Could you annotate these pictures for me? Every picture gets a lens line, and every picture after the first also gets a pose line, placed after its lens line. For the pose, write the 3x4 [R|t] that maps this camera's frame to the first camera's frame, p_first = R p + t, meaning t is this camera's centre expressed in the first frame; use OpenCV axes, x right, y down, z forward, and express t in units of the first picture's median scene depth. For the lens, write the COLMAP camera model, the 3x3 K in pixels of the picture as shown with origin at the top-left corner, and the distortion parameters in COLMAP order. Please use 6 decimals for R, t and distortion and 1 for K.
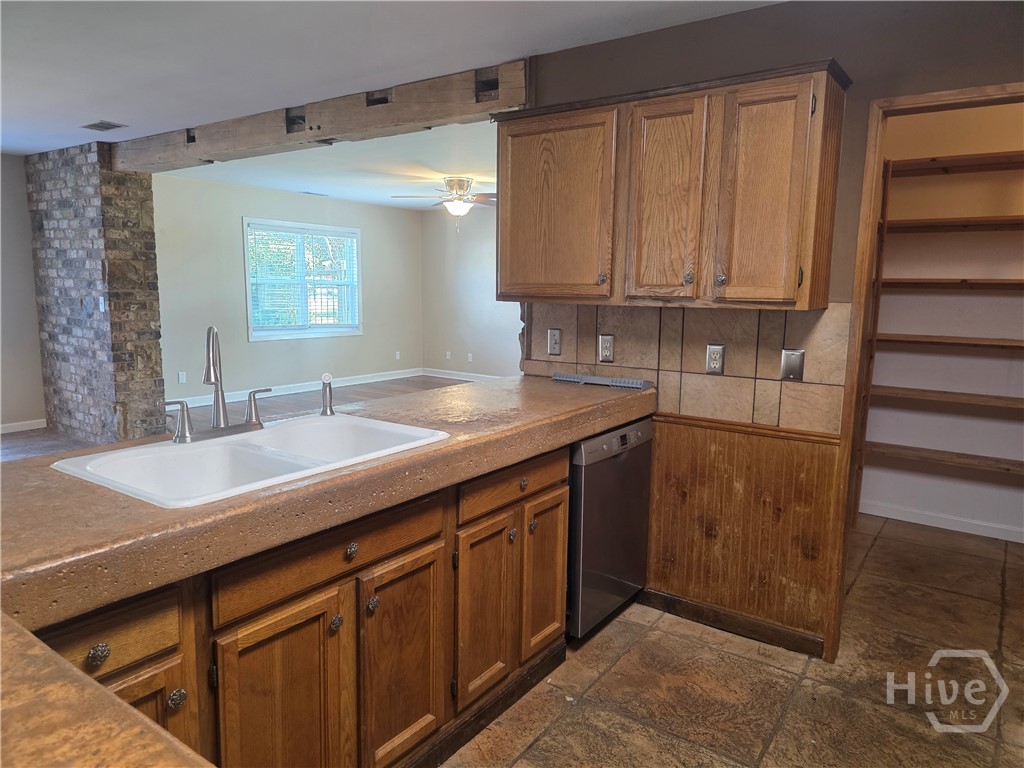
lens RADIAL K [[690.8, 0, 512.0], [0, 690.8, 384.0], [0, 0, 1]] dist [0.005937, 0.000805]
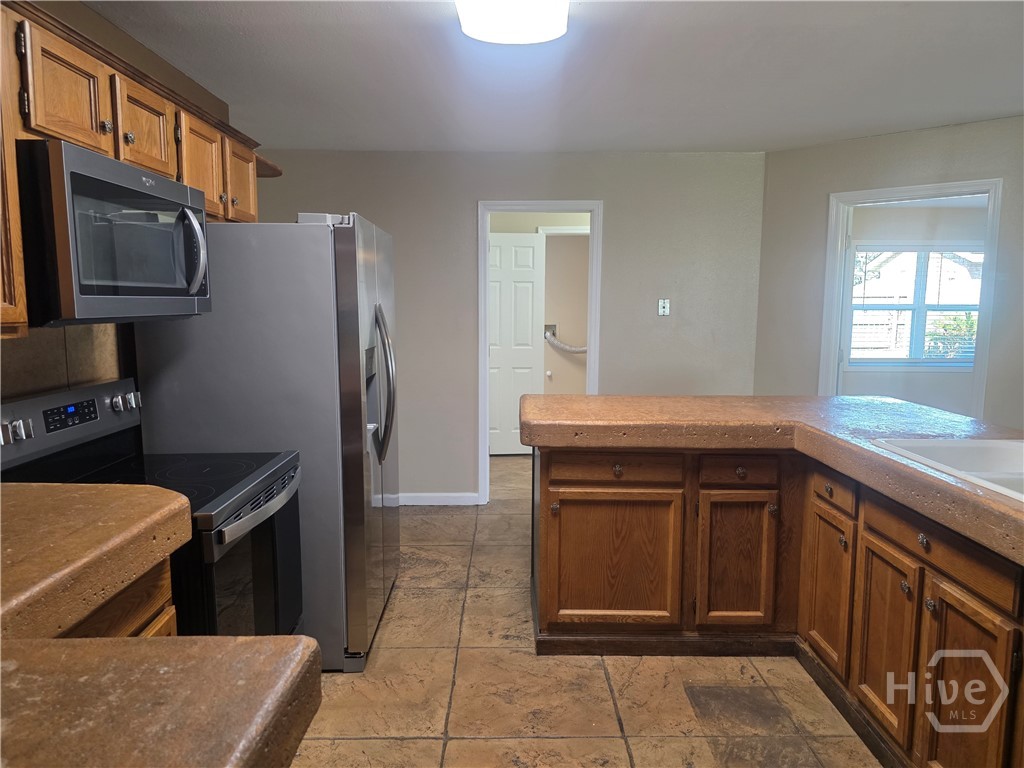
lens RADIAL K [[690.8, 0, 512.0], [0, 690.8, 384.0], [0, 0, 1]] dist [0.005937, 0.000805]
pose [[-0.813891, 0.052034, -0.578683, 1.400460], [-0.096758, 0.969935, 0.223302, -0.294131], [0.572904, 0.237736, -0.784387, 2.062870]]
